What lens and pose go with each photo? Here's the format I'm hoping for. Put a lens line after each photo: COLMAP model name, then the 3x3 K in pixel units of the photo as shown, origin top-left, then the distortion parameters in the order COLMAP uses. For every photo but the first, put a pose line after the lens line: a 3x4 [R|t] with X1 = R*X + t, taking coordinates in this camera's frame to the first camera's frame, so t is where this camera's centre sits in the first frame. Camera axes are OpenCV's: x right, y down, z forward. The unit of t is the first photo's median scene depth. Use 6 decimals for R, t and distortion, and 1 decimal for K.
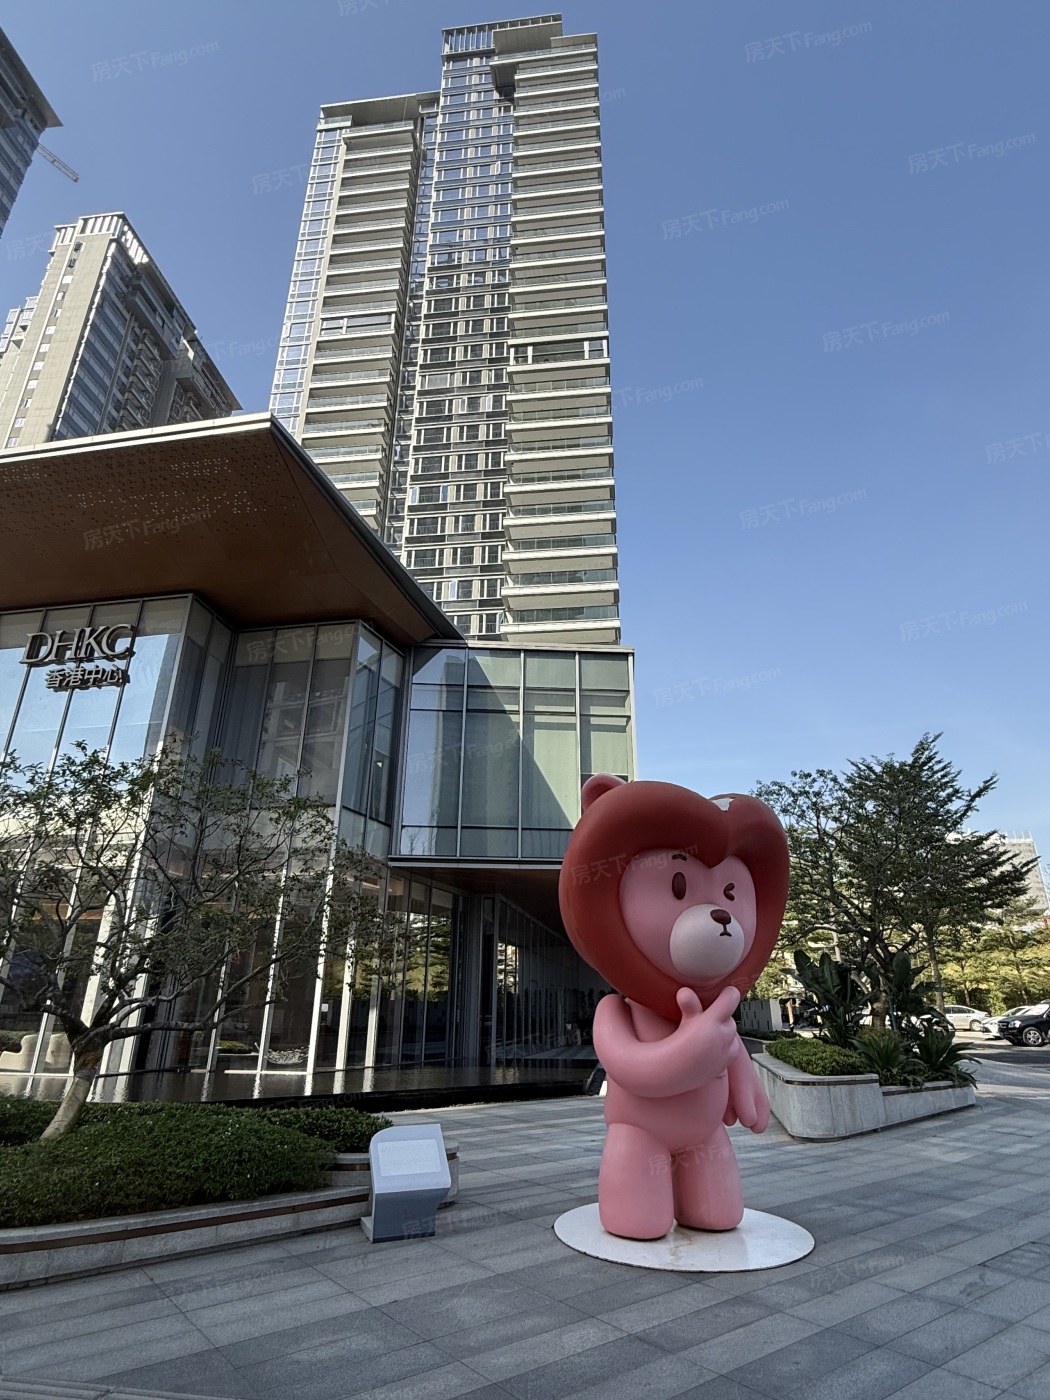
lens RADIAL K [[762.5, 0, 532.8], [0, 762.5, 703.3], [0, 0, 1]] dist [-0.000007, -0.001703]
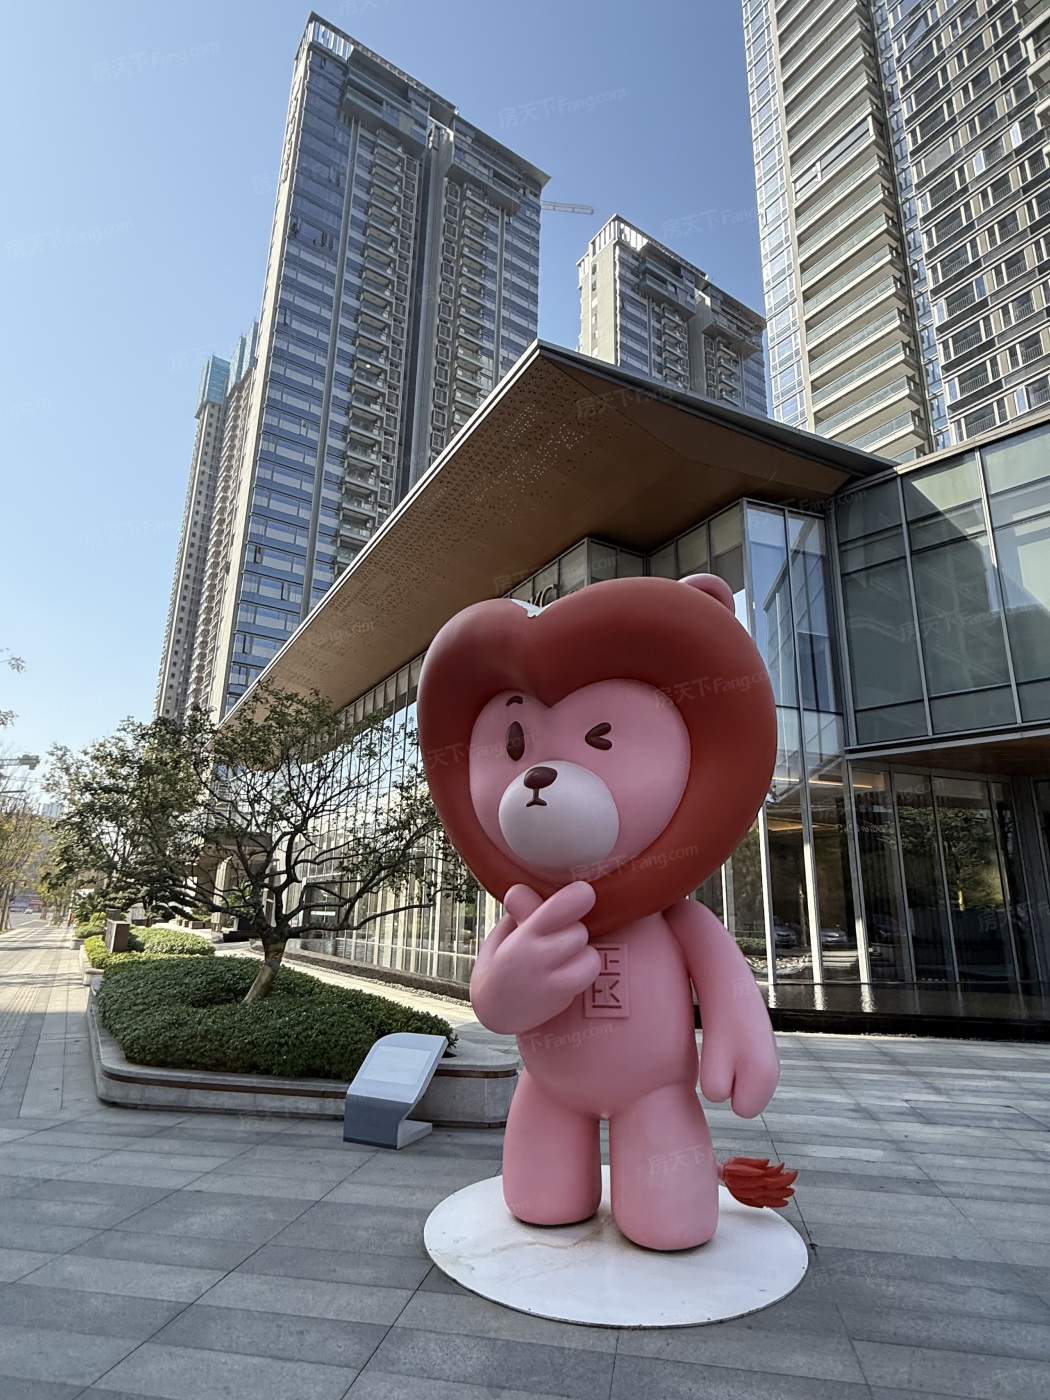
lens RADIAL K [[762.5, 0, 523.1], [0, 762.5, 704.3], [0, 0, 1]] dist [-0.000007, -0.001703]
pose [[0.649154, -0.194524, -0.735363, 0.109861], [0.270865, 0.962493, -0.015495, 0.034126], [0.710796, -0.189126, 0.677496, 0.084973]]
